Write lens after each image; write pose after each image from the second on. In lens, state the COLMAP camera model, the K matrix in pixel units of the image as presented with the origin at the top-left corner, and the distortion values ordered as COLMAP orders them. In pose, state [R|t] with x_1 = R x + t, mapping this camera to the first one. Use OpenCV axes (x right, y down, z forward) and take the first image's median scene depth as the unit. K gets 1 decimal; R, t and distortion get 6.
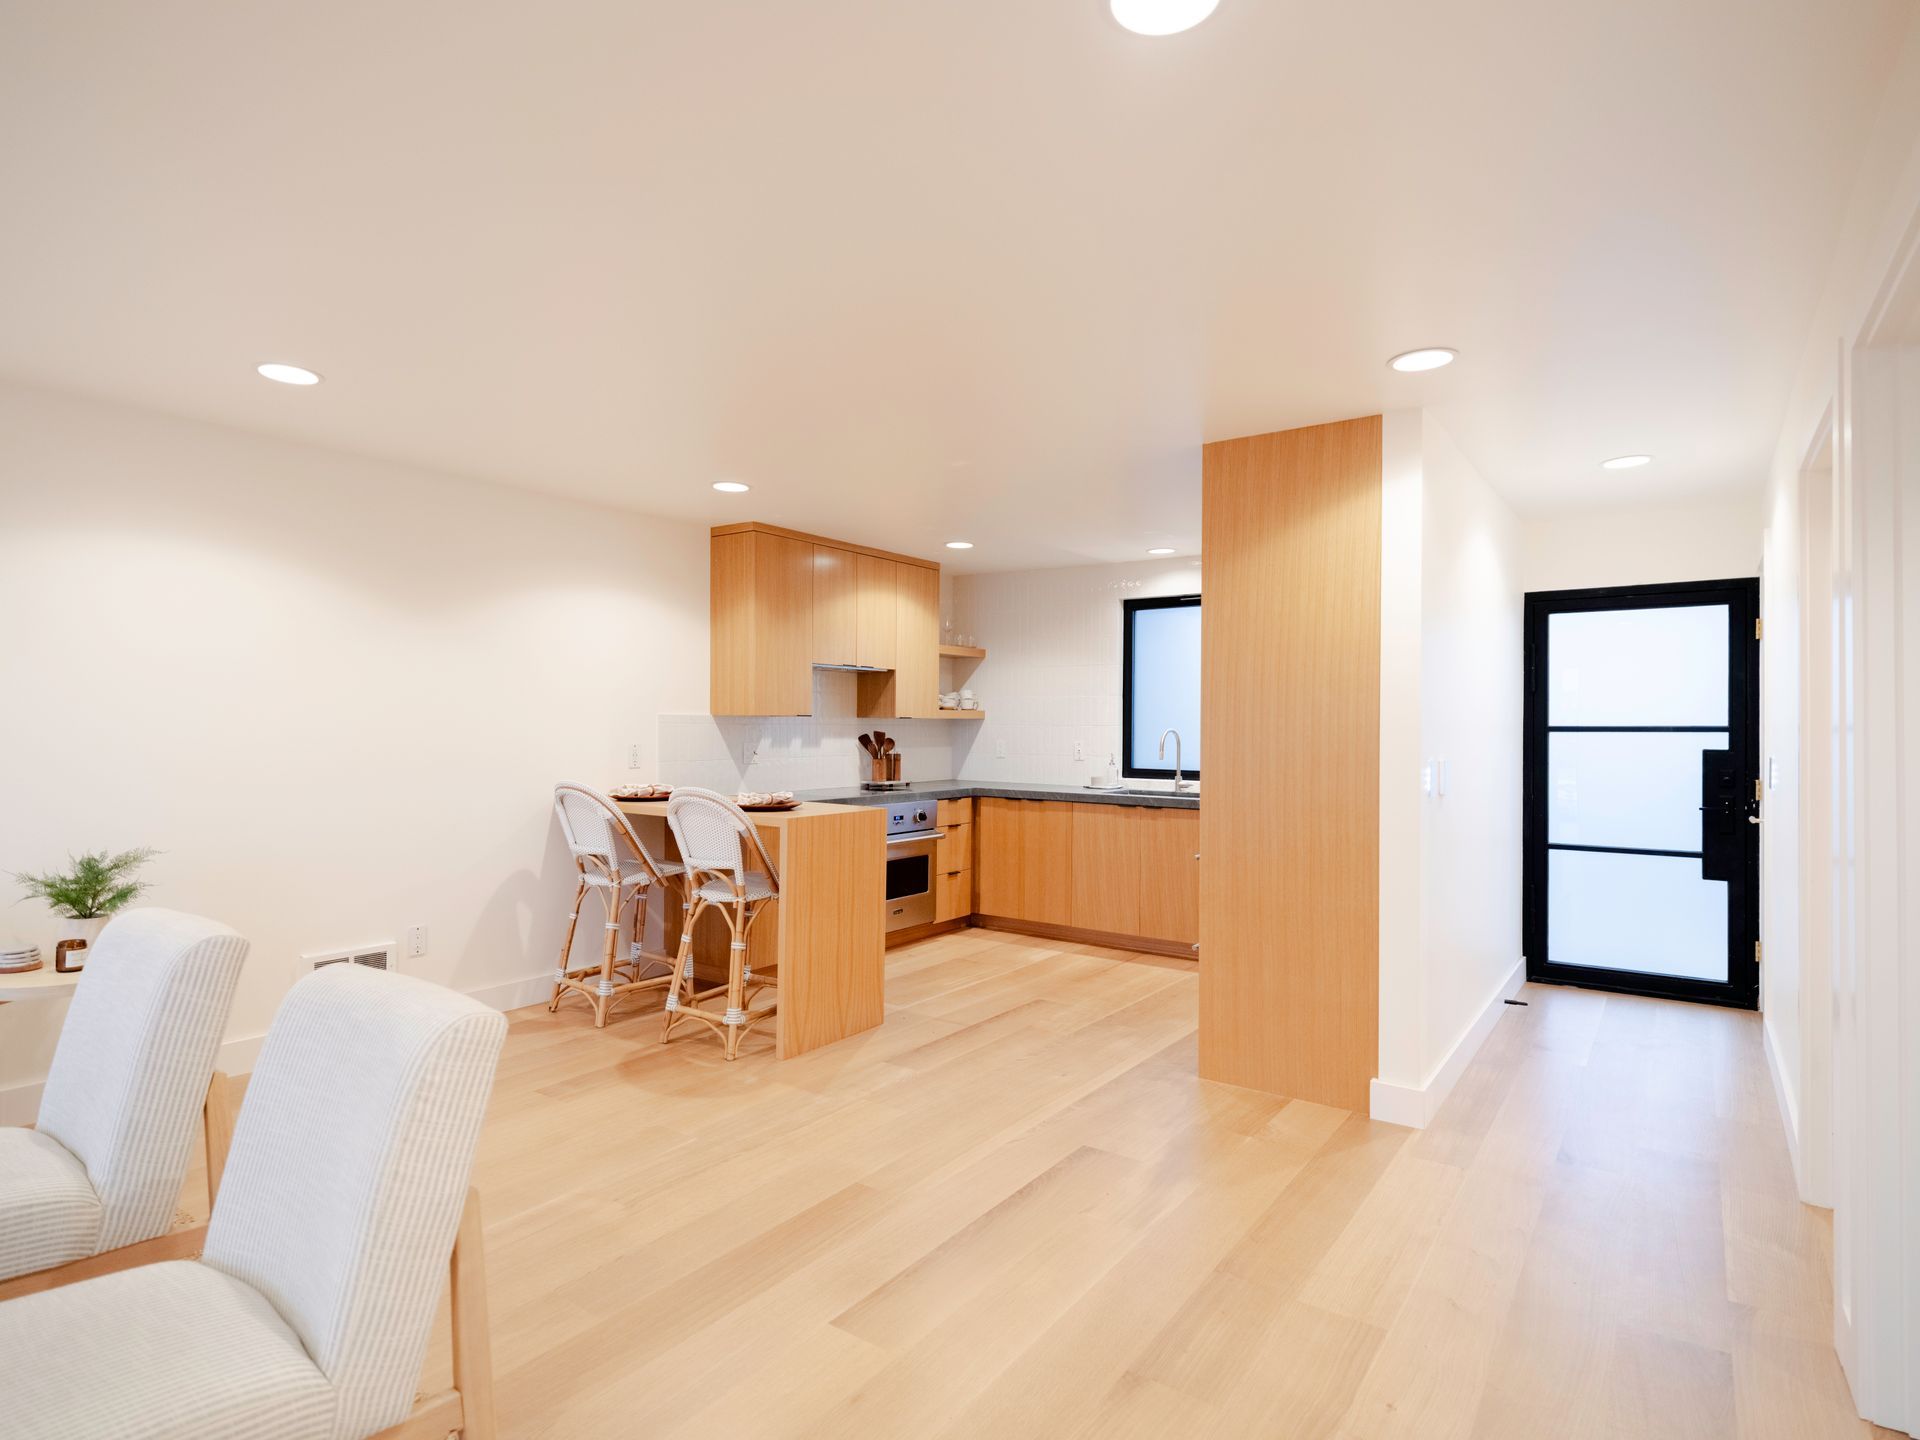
lens RADIAL K [[1028.1, 0, 961.4], [0, 1028.1, 725.5], [0, 0, 1]] dist [0.001567, -0.001376]
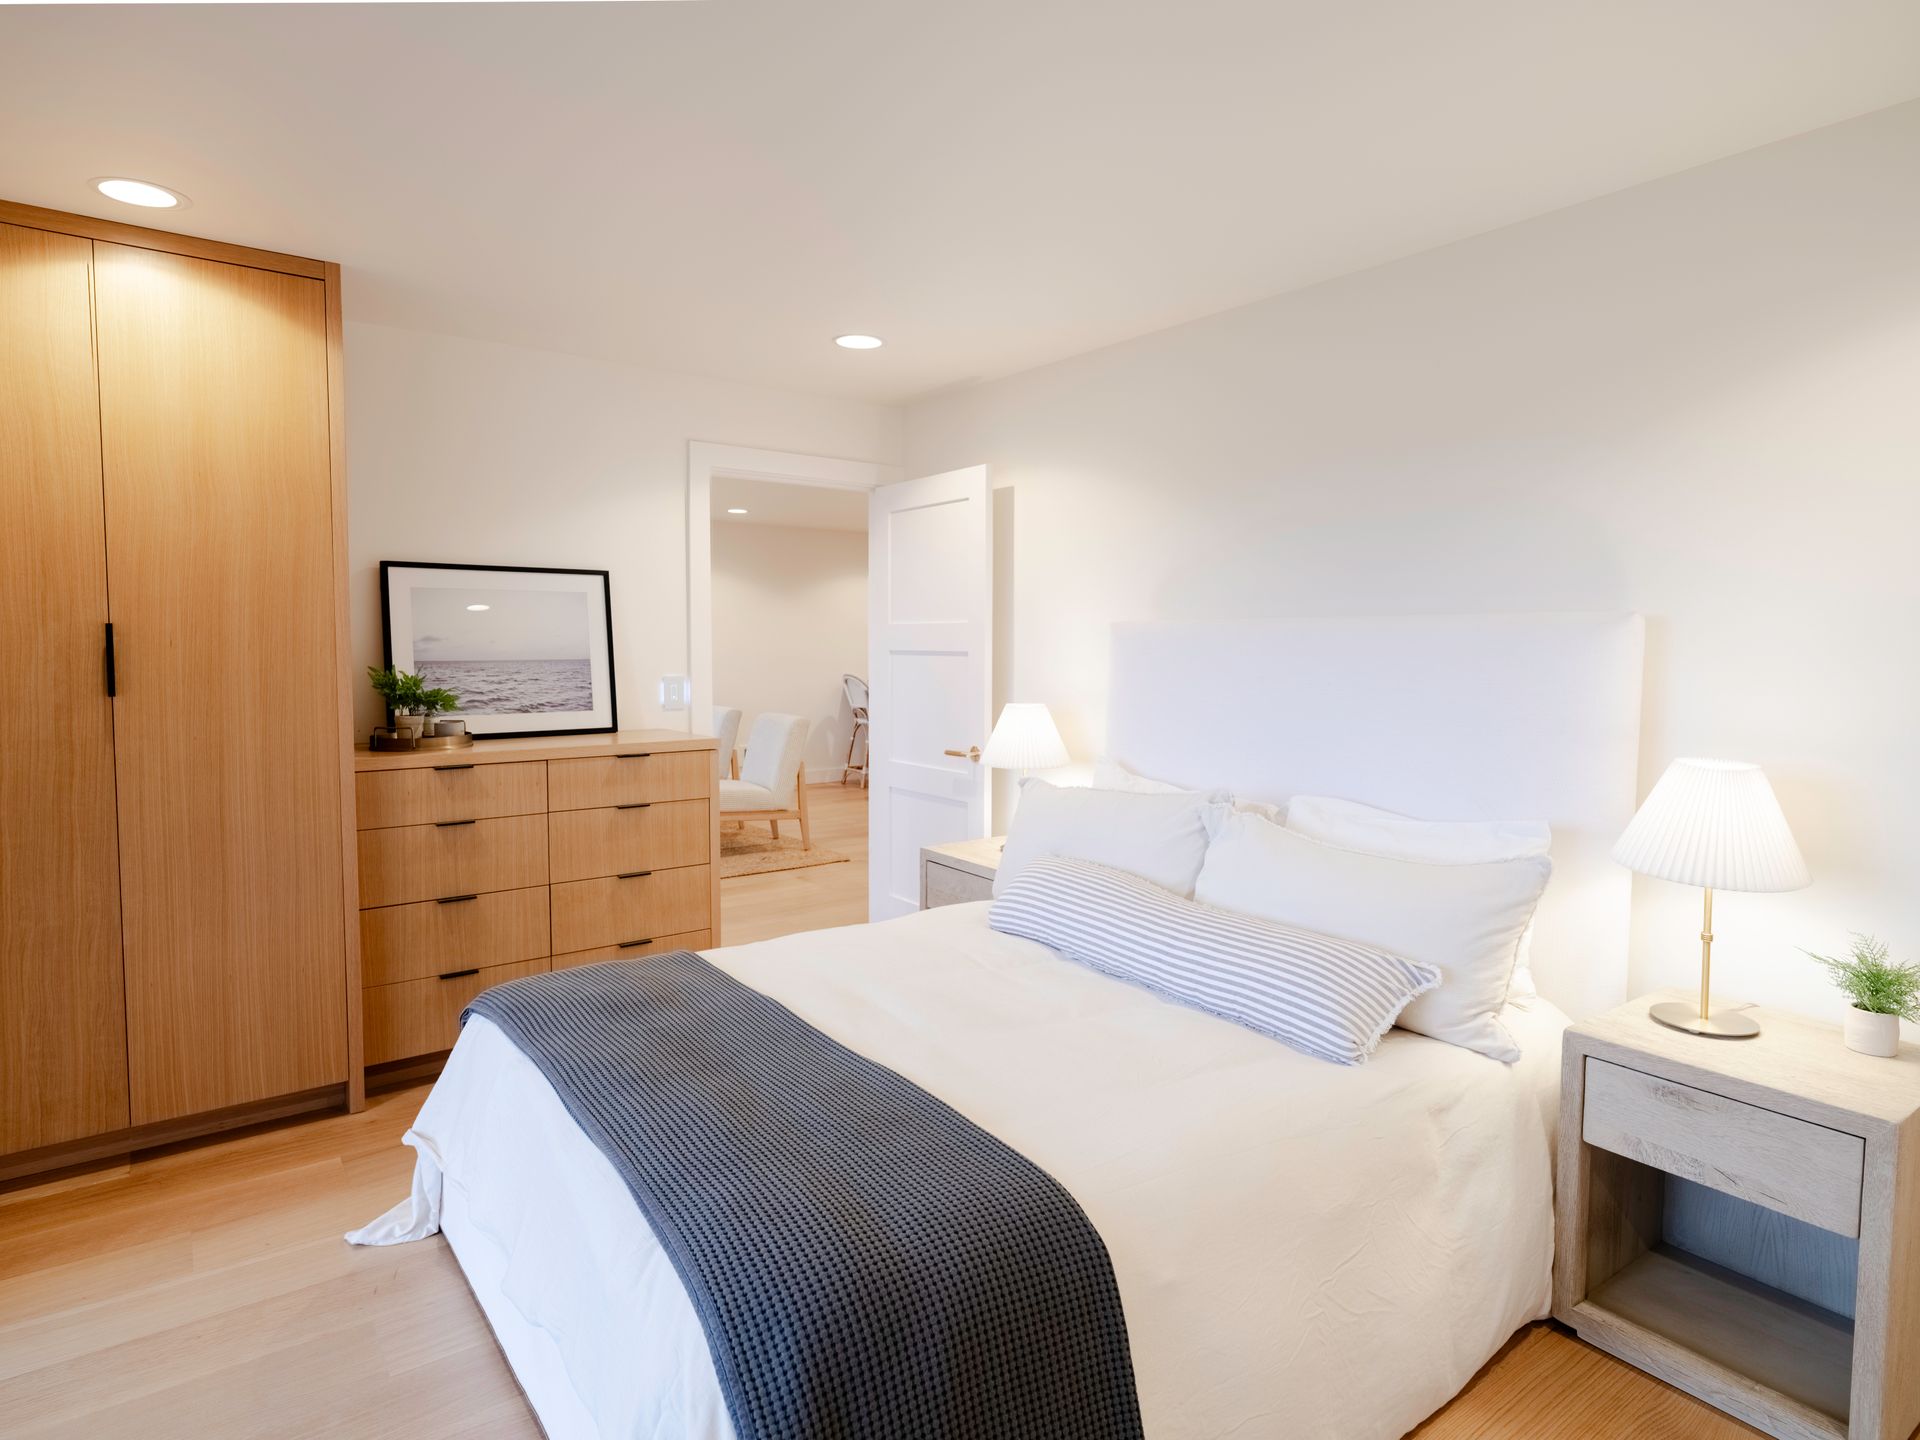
lens RADIAL K [[1067.3, 0, 956.4], [0, 1067.3, 714.9], [0, 0, 1]] dist [0.002171, 0.000120]
pose [[0.950925, 0.017441, -0.308931, 0.421884], [0.003247, 0.997793, 0.066324, -0.001920], [0.309406, -0.064072, 0.948769, -0.842369]]
